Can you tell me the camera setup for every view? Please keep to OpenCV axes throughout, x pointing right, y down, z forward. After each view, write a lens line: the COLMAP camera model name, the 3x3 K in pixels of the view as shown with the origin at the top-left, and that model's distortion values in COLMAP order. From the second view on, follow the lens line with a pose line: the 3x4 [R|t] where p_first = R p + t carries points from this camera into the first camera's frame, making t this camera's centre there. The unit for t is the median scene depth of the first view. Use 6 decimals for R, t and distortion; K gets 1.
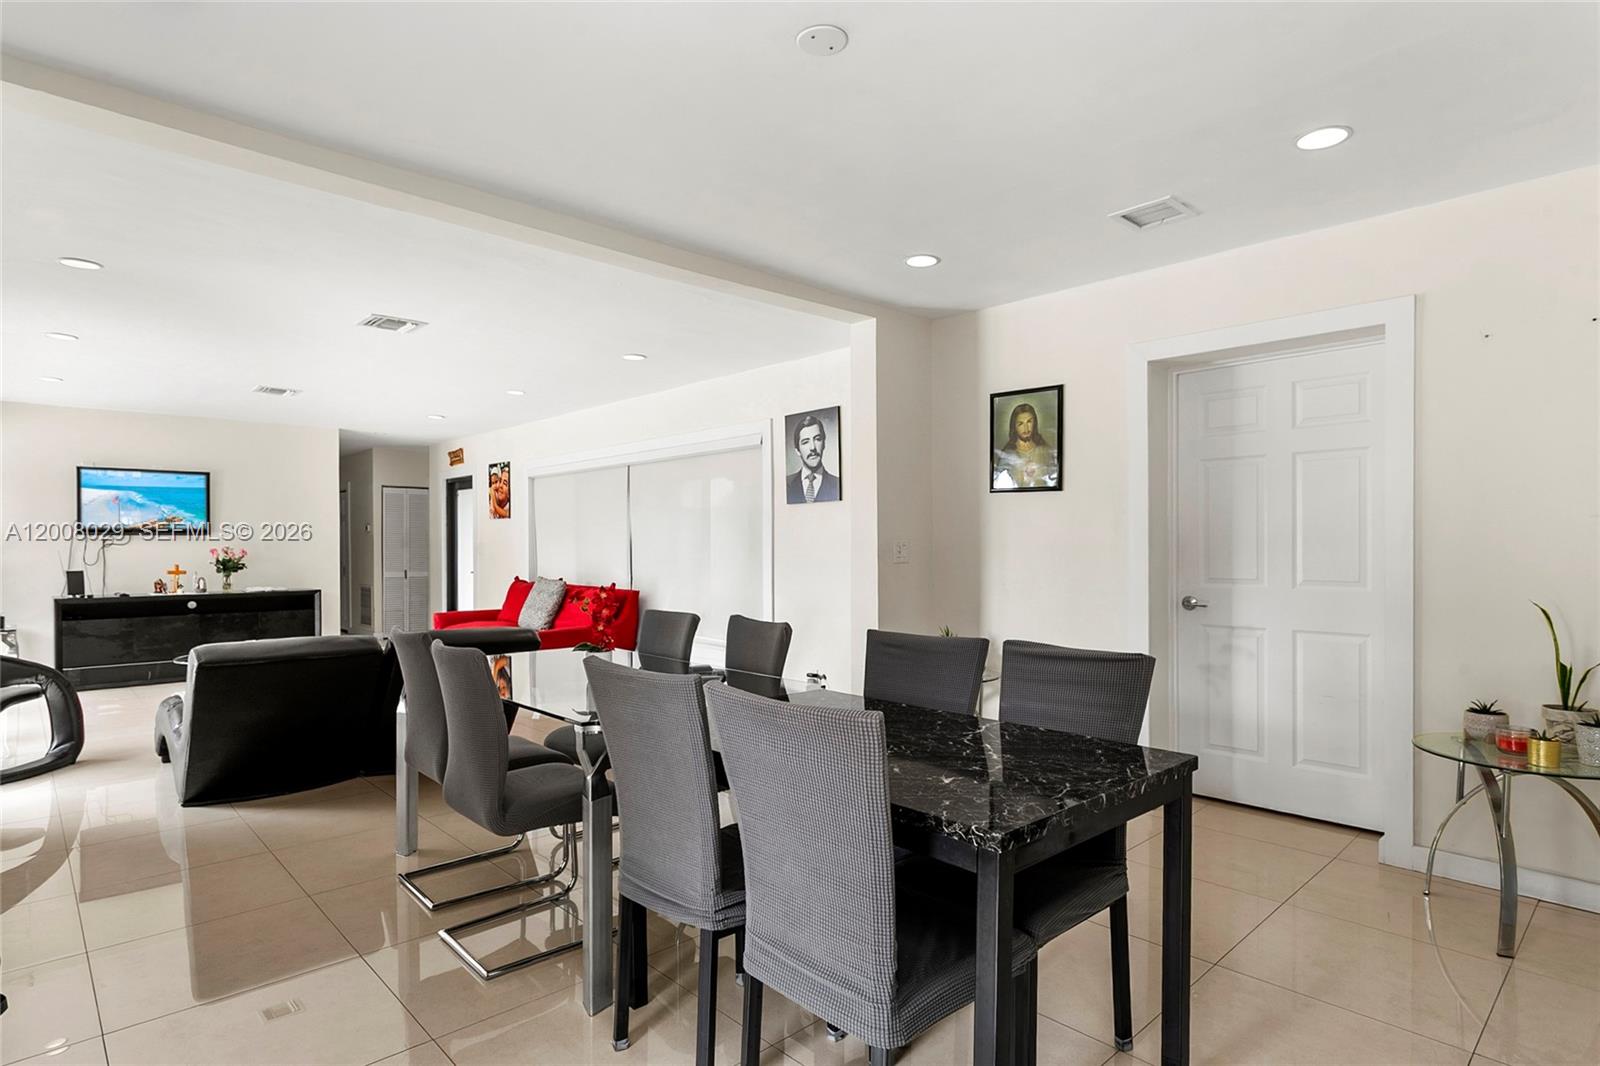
lens RADIAL K [[831.8, 0, 805.8], [0, 831.8, 558.9], [0, 0, 1]] dist [-0.007523, 0.000784]
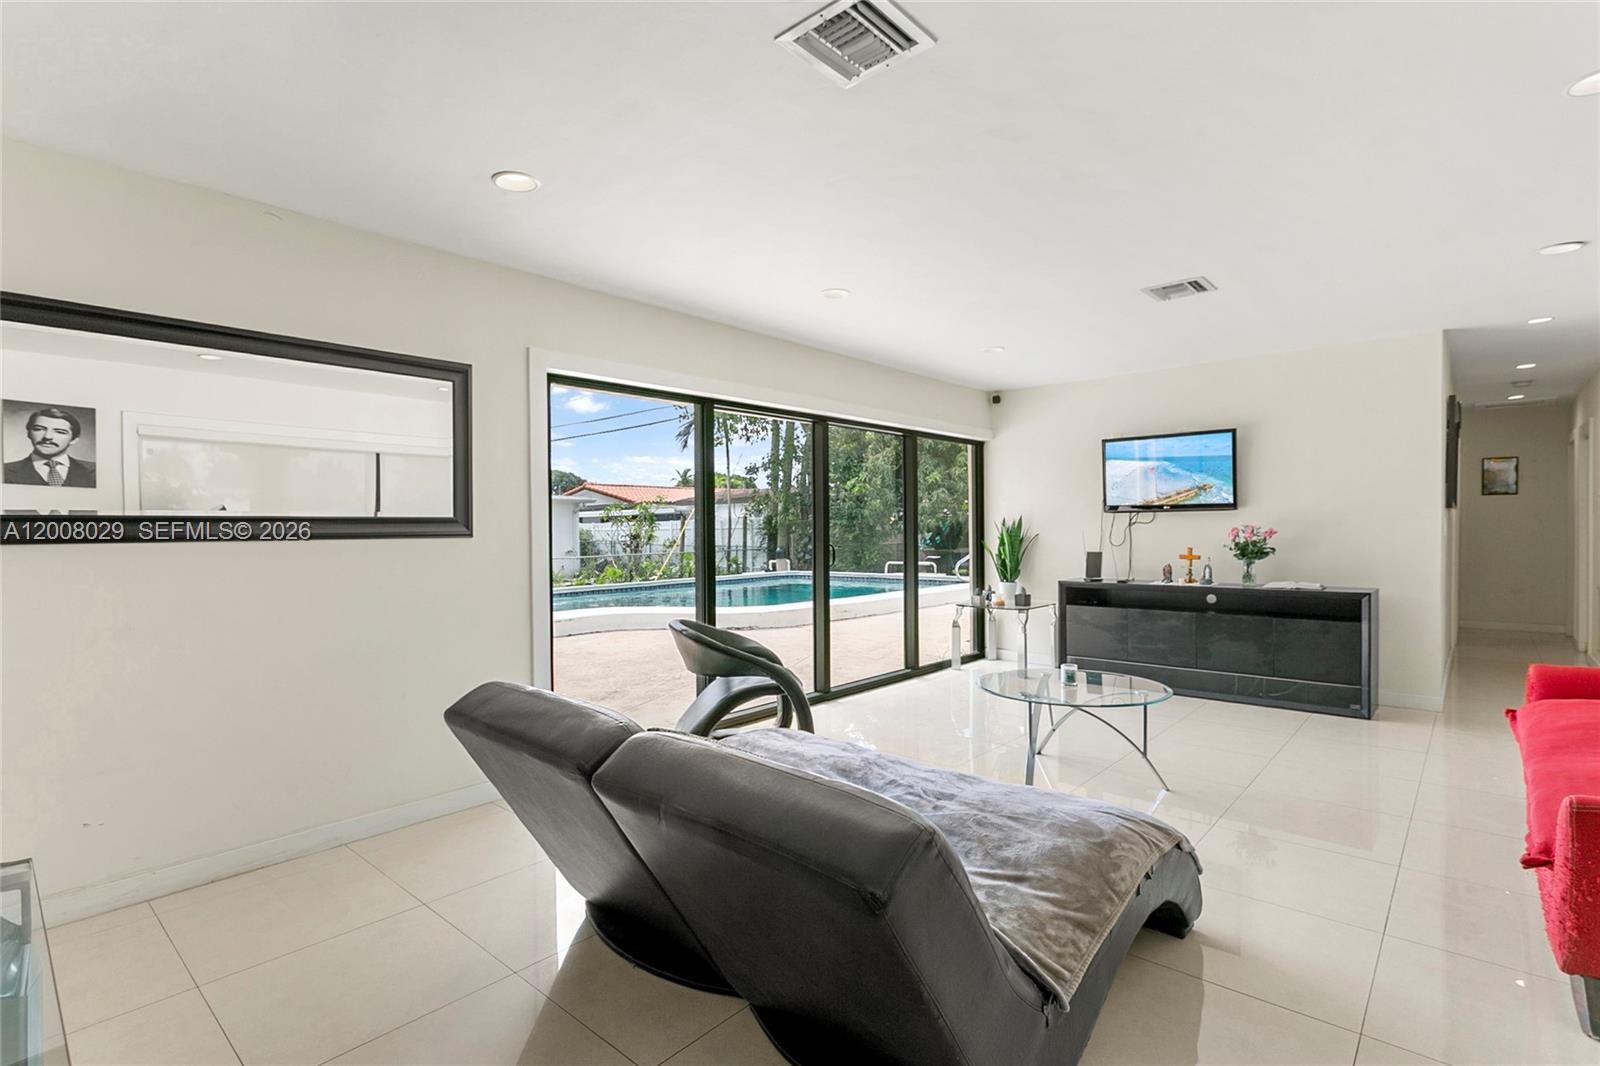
lens RADIAL K [[775.1, 0, 805.6], [0, 775.1, 527.3], [0, 0, 1]] dist [-0.002972, -0.002686]
pose [[0.097304, 0.000239, -0.995255, -0.052053], [-0.006886, 0.999976, -0.000433, -0.010461], [0.995231, 0.006896, 0.097303, 0.596659]]
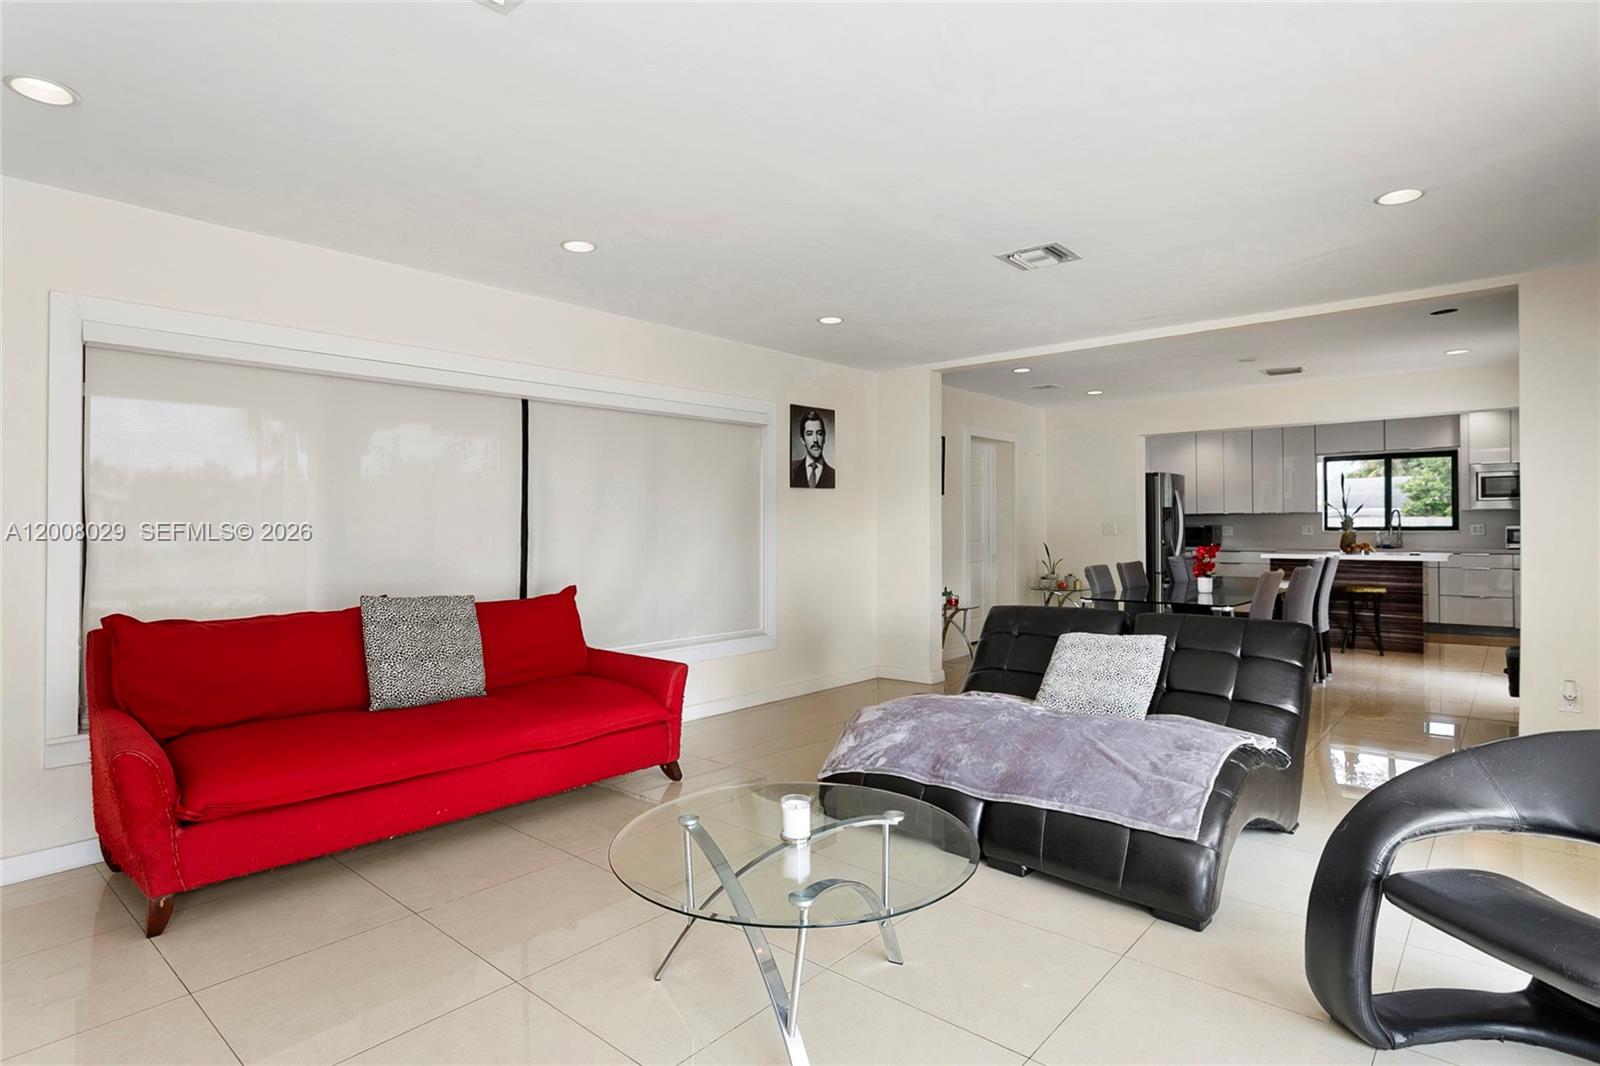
lens RADIAL K [[831.8, 0, 772.4], [0, 831.8, 518.9], [0, 0, 1]] dist [-0.007523, 0.000784]
pose [[-0.070218, 0.009120, 0.997490, -0.838339], [0.024166, 0.999680, -0.007439, -0.014217], [-0.997239, 0.023583, -0.070416, 0.854344]]
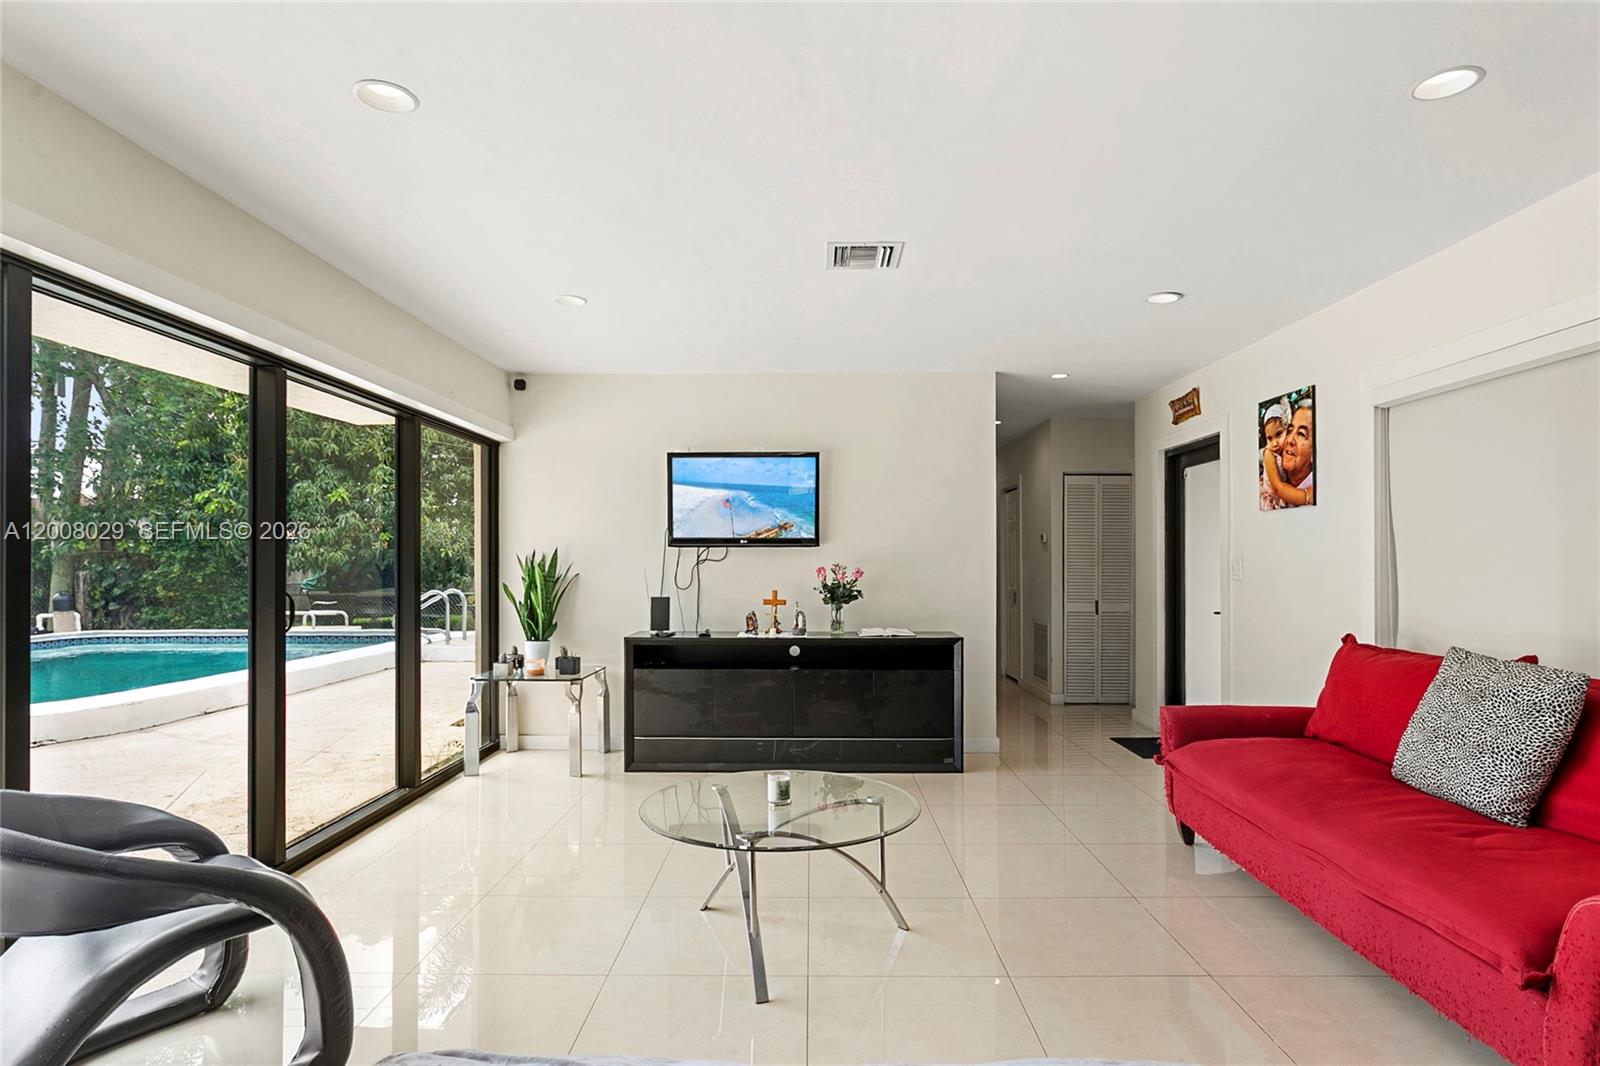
lens RADIAL K [[853.6, 0, 810.3], [0, 853.6, 563.2], [0, 0, 1]] dist [0.002067, 0.003636]
pose [[0.722345, 0.002574, -0.691528, -0.279568], [-0.014494, 0.999830, -0.011419, -0.008275], [0.691381, 0.018271, 0.722259, 0.557969]]
